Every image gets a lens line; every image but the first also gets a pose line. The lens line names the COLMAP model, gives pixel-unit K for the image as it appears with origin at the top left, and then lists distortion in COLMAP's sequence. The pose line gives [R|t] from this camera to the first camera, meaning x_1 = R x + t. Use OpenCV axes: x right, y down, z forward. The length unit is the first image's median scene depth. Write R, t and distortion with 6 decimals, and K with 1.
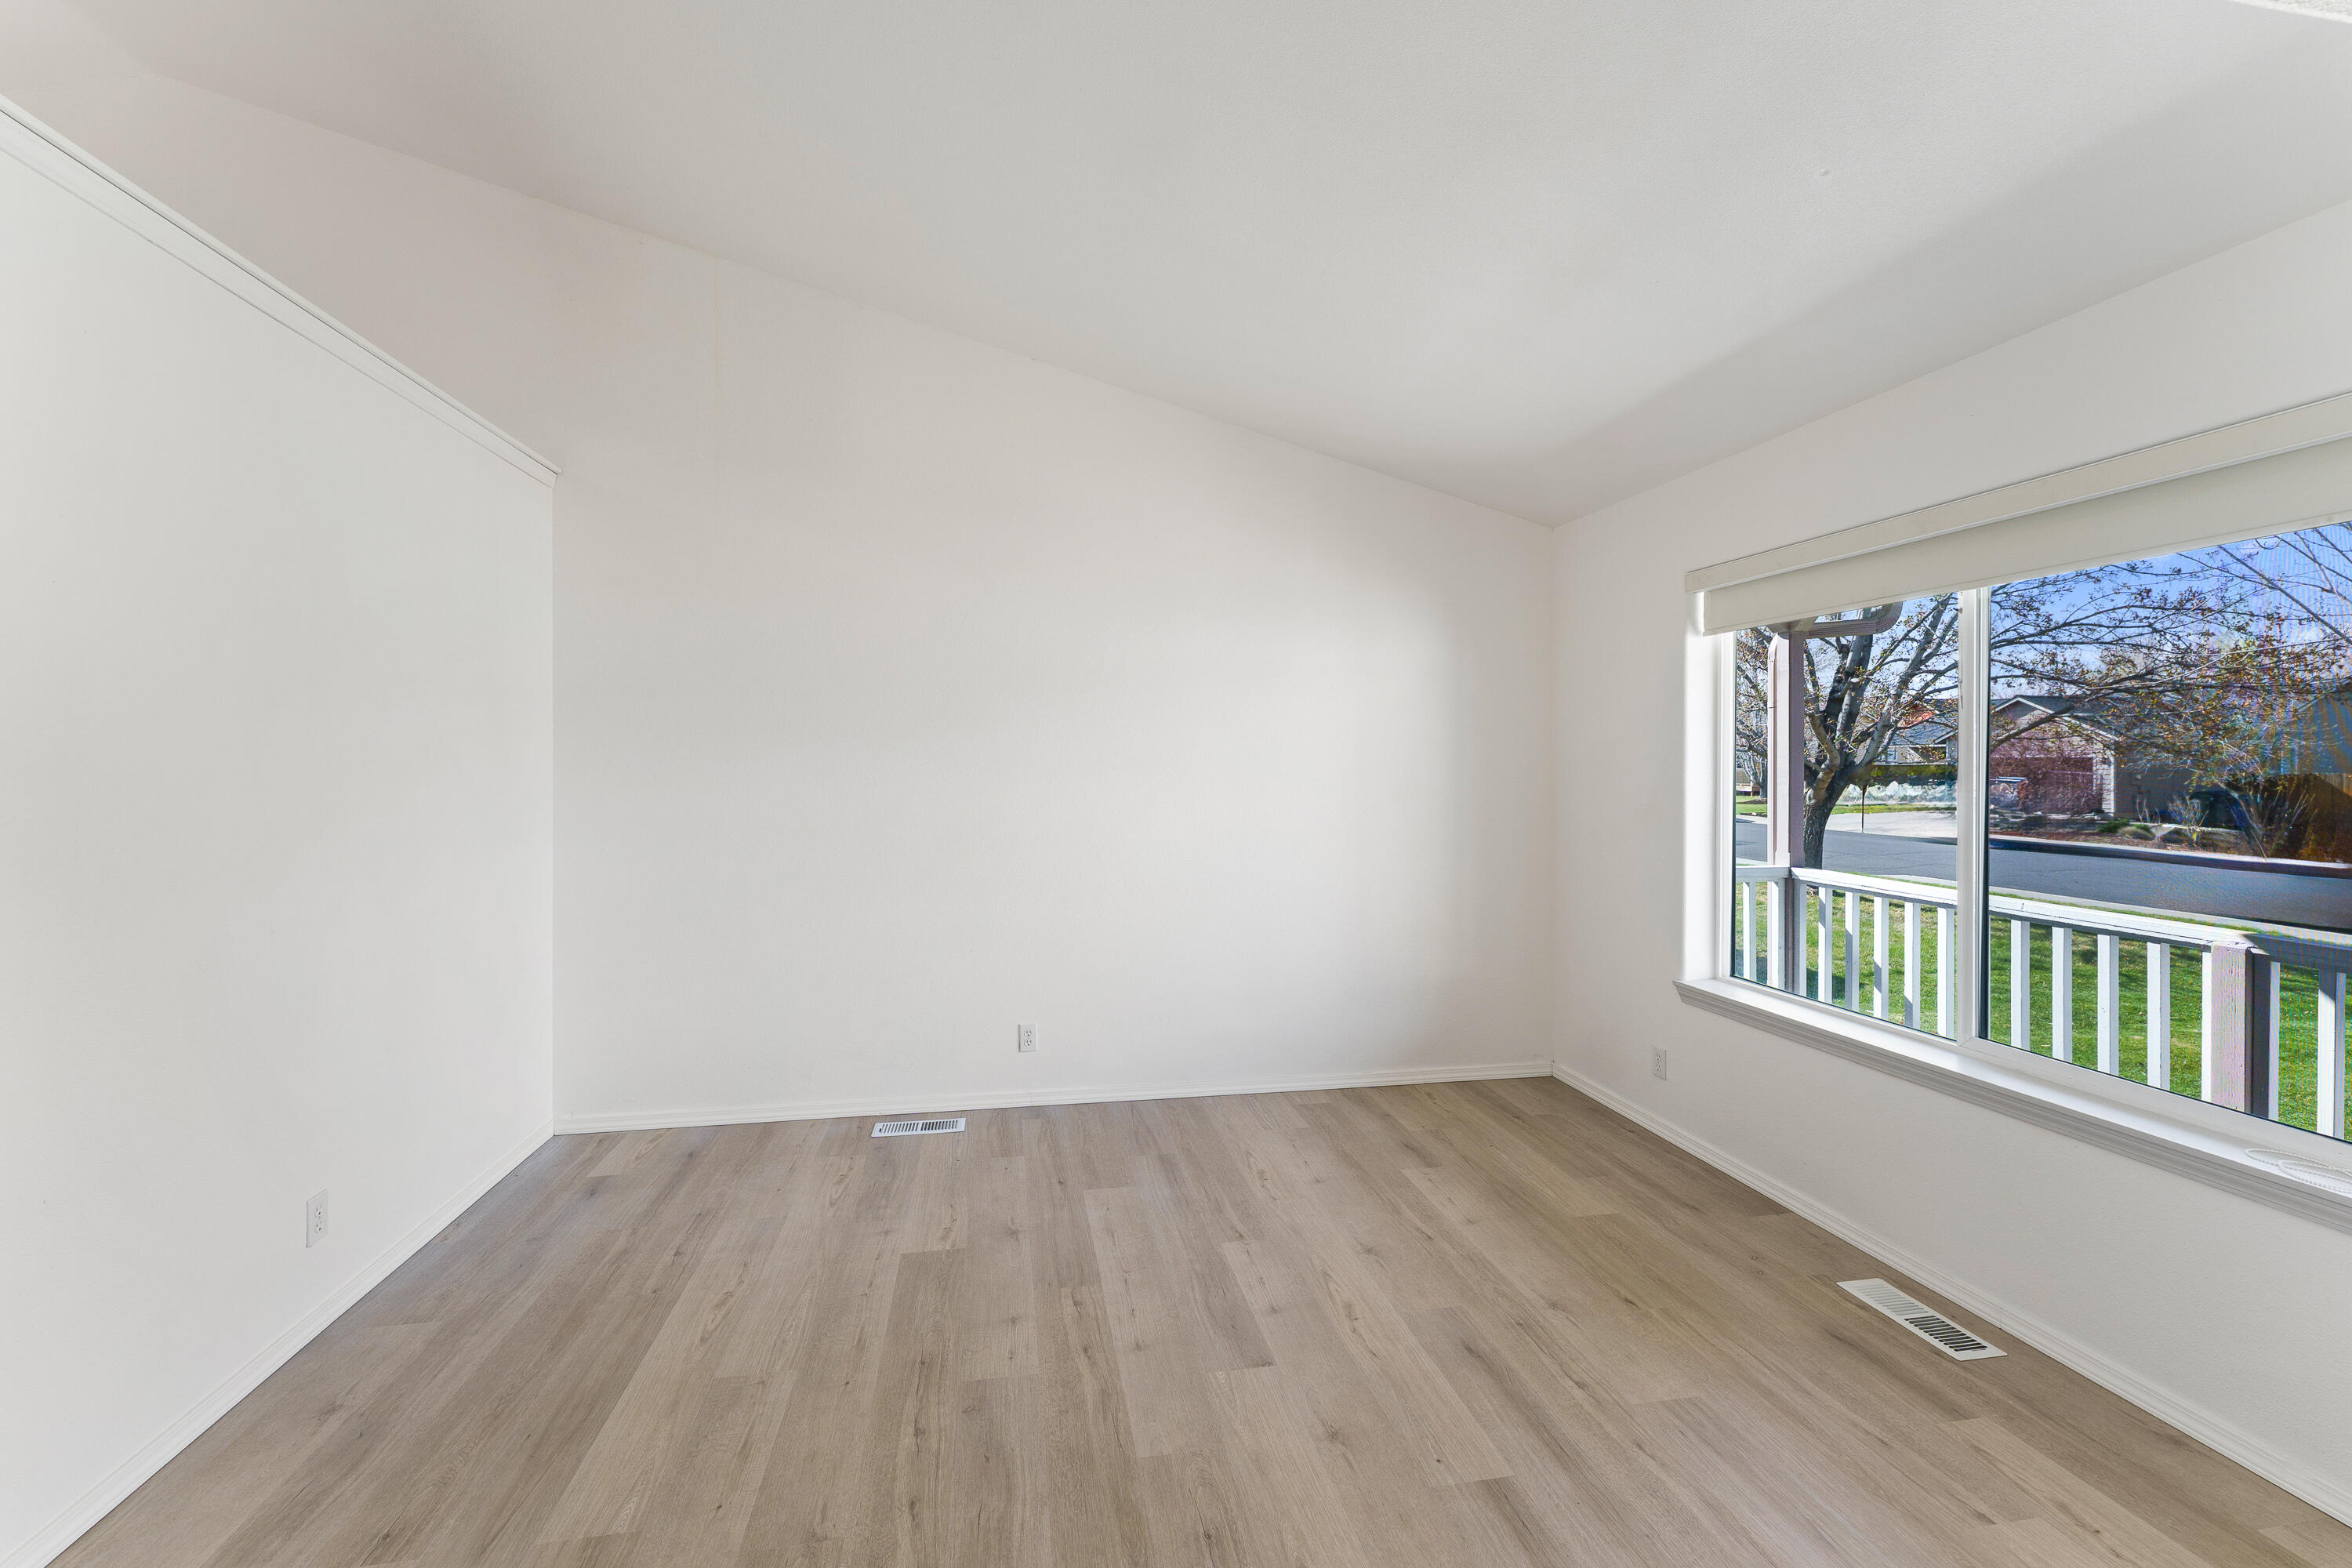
lens RADIAL K [[953.6, 0, 1166.6], [0, 953.6, 764.8], [0, 0, 1]] dist [-0.001454, 0.000137]
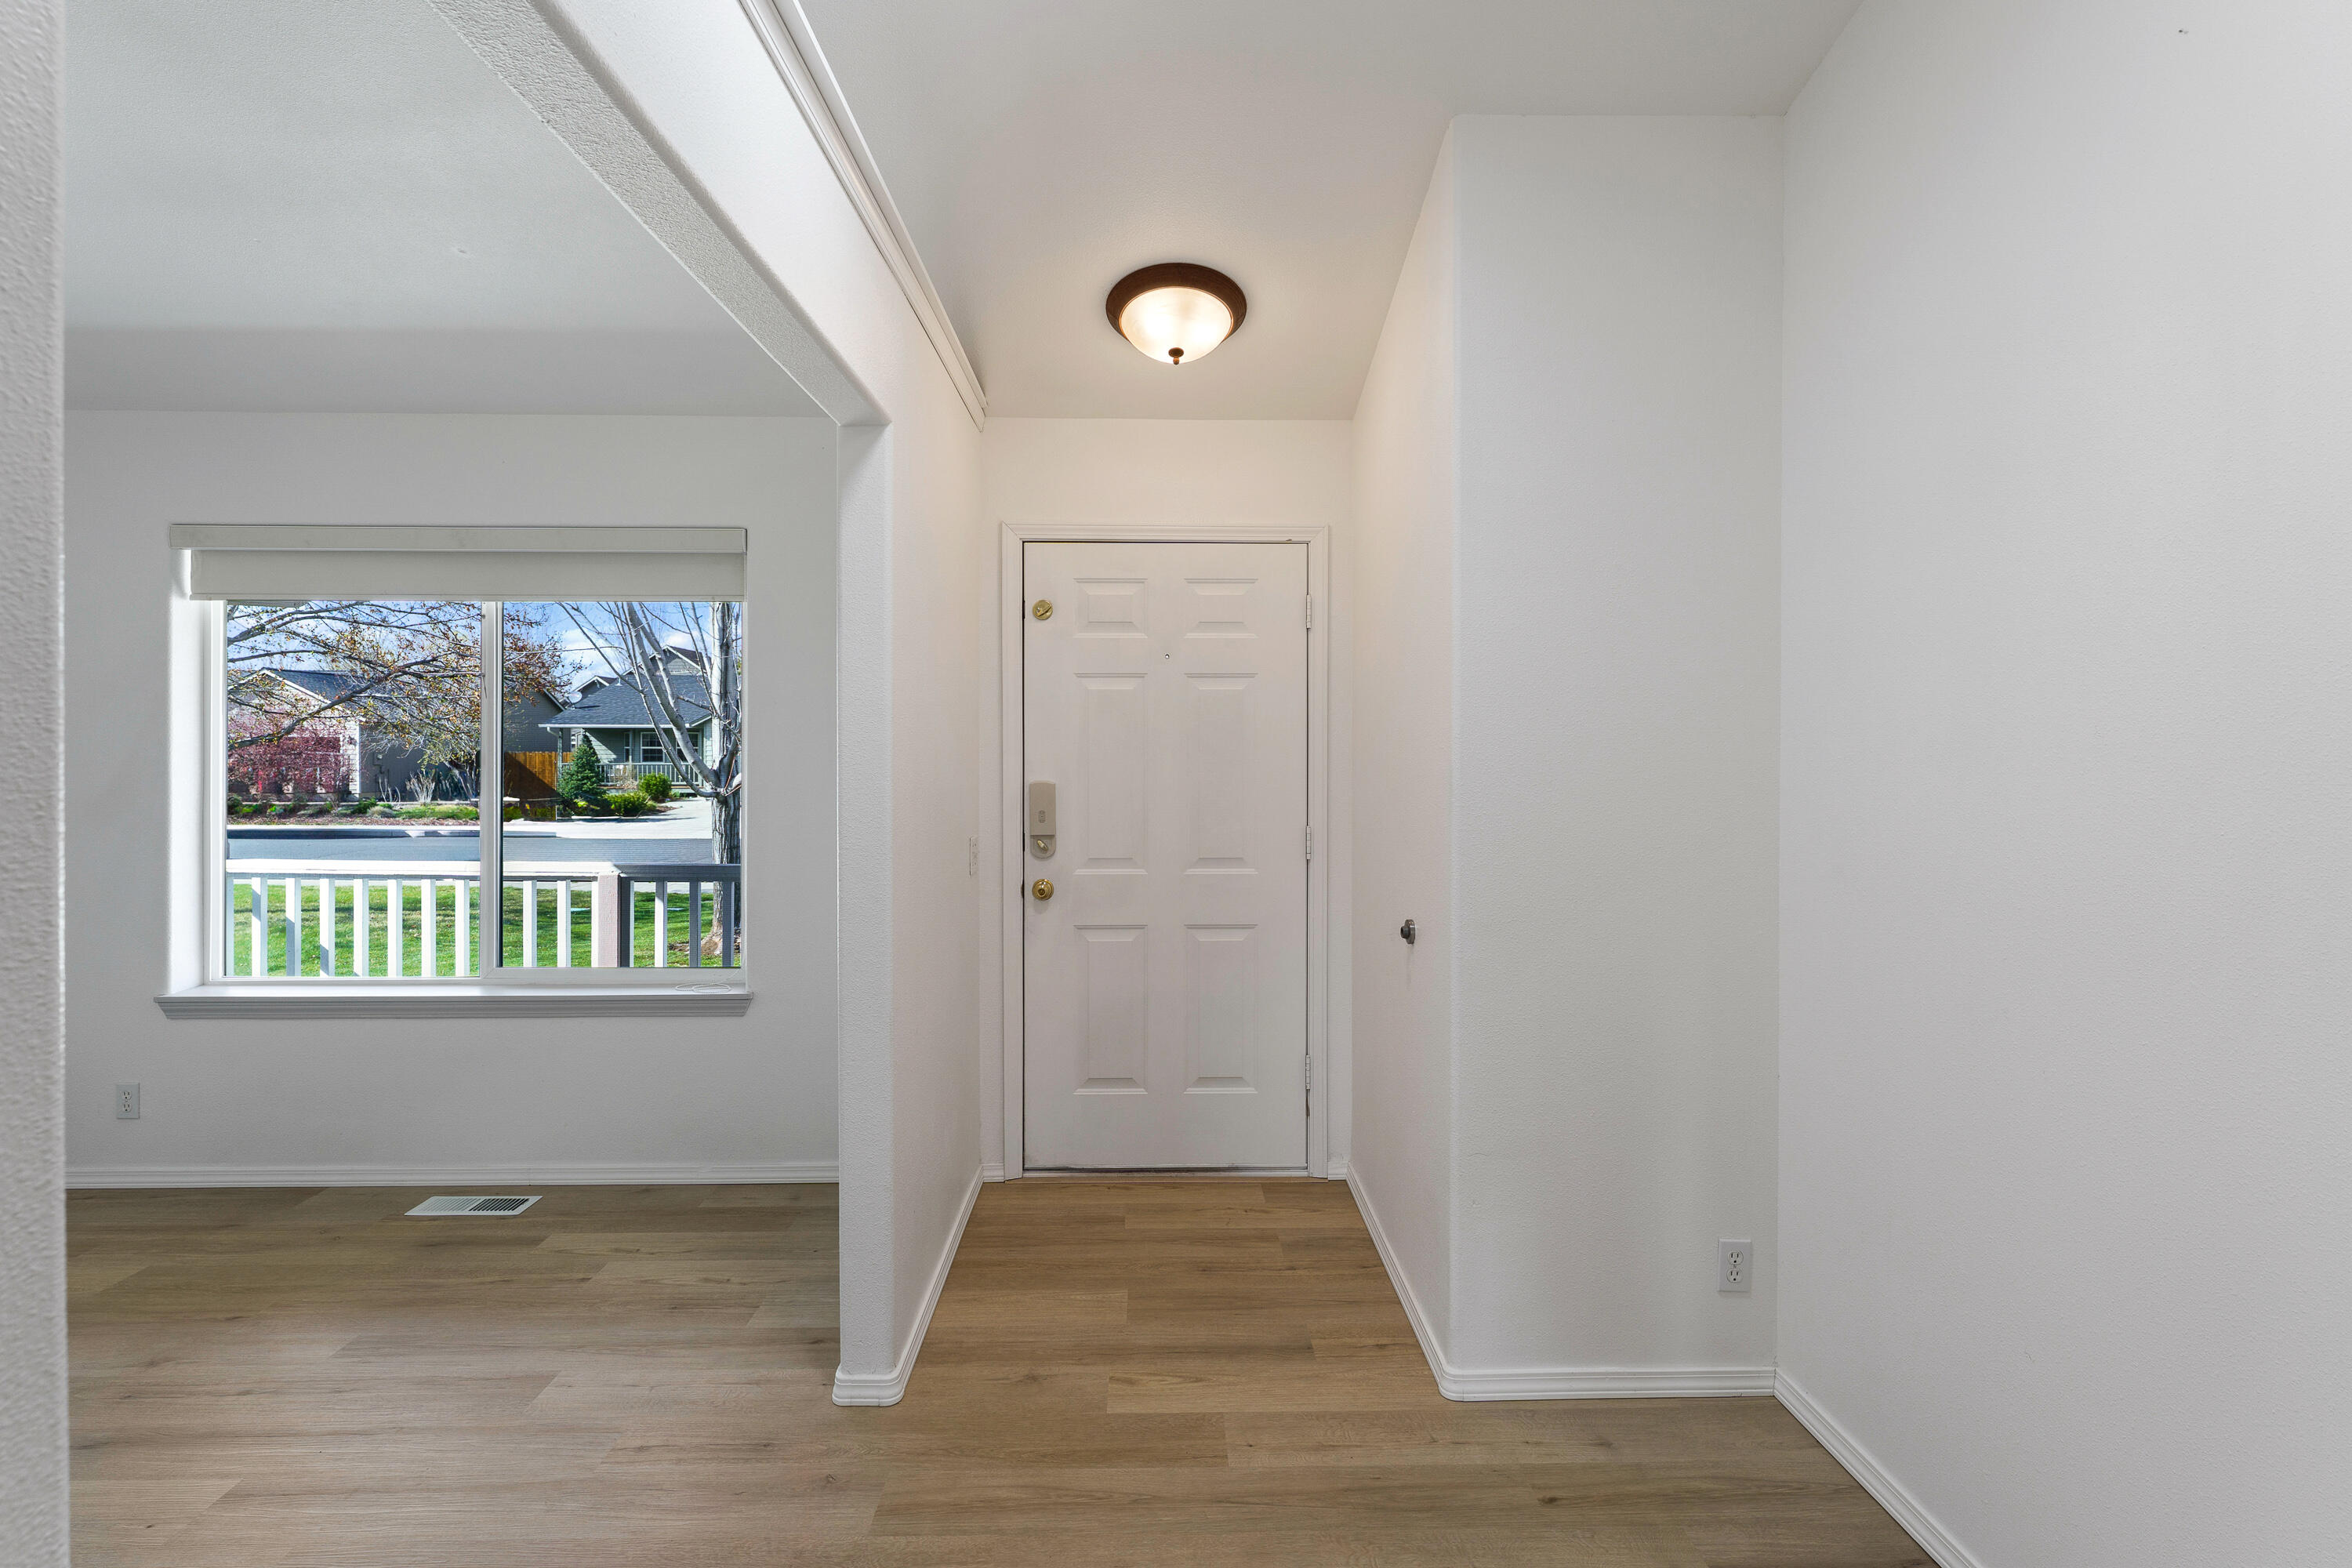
lens RADIAL K [[1092.7, 0, 1175.9], [0, 1092.7, 748.9], [0, 0, 1]] dist [-0.000162, 0.000028]
pose [[0.146757, -0.003703, 0.989166, -0.384114], [0.000086, 0.999993, 0.003731, -0.000388], [-0.989173, -0.000463, 0.146756, -0.065134]]
